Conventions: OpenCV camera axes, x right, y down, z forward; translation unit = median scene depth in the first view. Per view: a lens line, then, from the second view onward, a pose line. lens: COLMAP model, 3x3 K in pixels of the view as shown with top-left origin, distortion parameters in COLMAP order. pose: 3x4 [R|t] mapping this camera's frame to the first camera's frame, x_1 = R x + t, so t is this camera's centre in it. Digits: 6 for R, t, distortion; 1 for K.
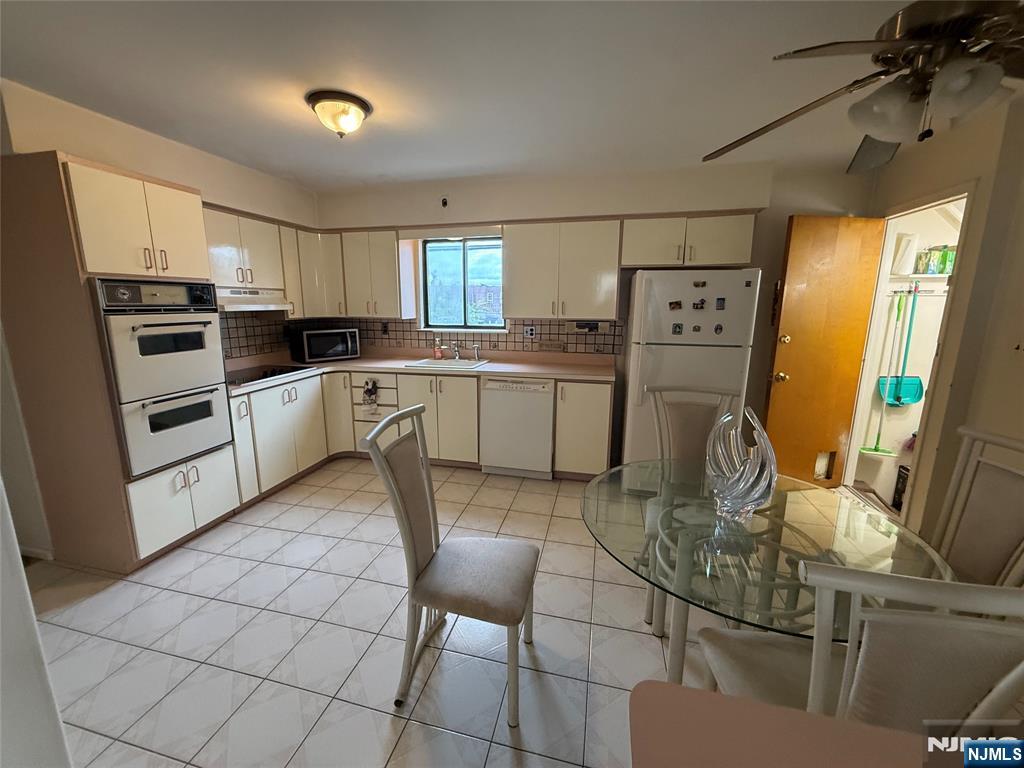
lens RADIAL K [[409.0, 0, 507.5], [0, 409.0, 382.0], [0, 0, 1]] dist [0.000683, -0.000025]
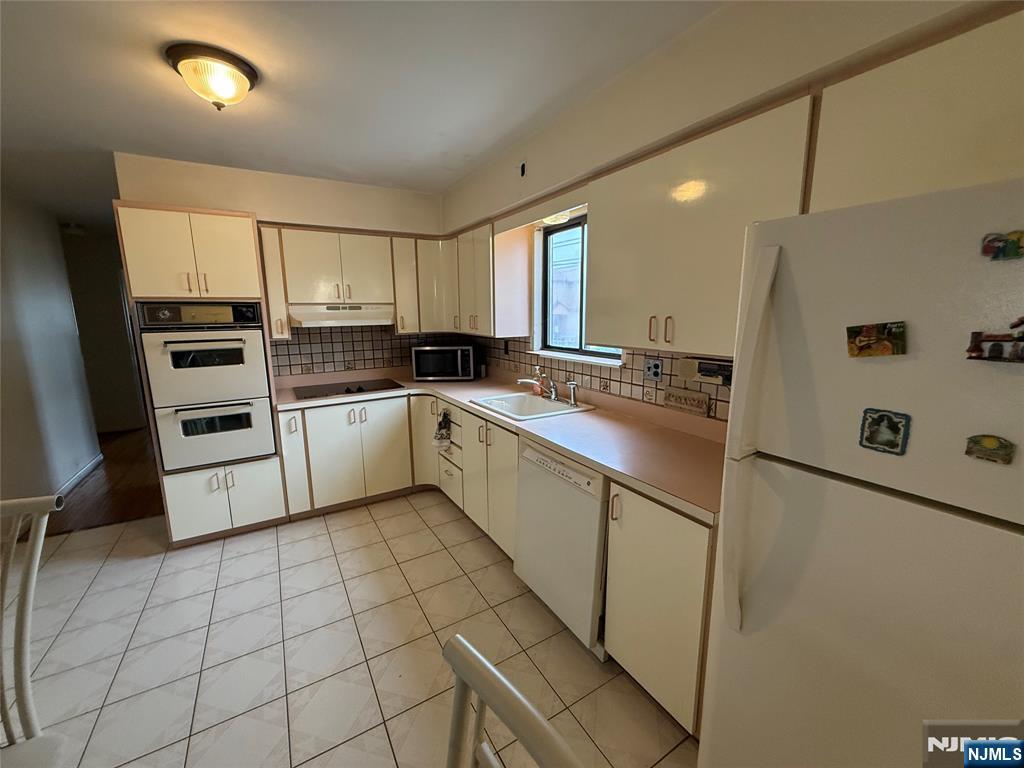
lens RADIAL K [[409.0, 0, 507.5], [0, 409.0, 382.0], [0, 0, 1]] dist [0.000683, -0.000025]
pose [[0.698990, 0.113585, -0.706053, 0.375556], [-0.124202, 0.991583, 0.036559, -0.123049], [0.704263, 0.062139, 0.707215, 0.573230]]
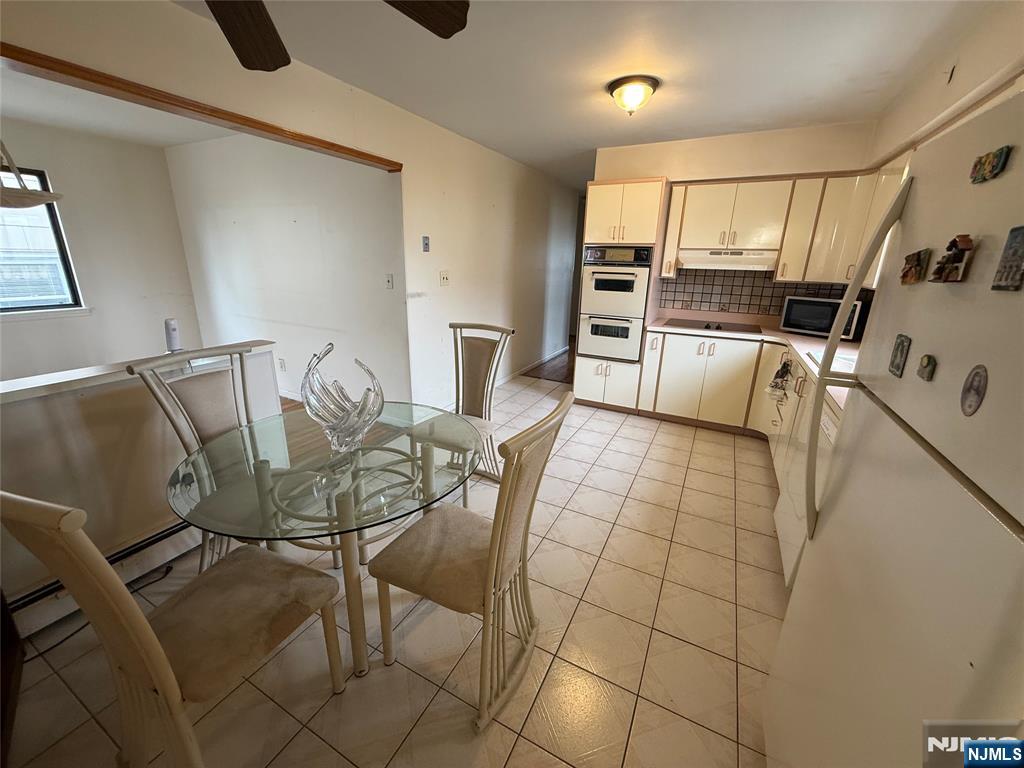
lens RADIAL K [[409.0, 0, 507.5], [0, 409.0, 382.0], [0, 0, 1]] dist [0.000683, -0.000025]
pose [[-0.242457, 0.271935, -0.931271, 0.651686], [-0.209576, 0.922567, 0.323956, -0.128856], [0.947255, 0.273718, -0.166692, 0.706311]]
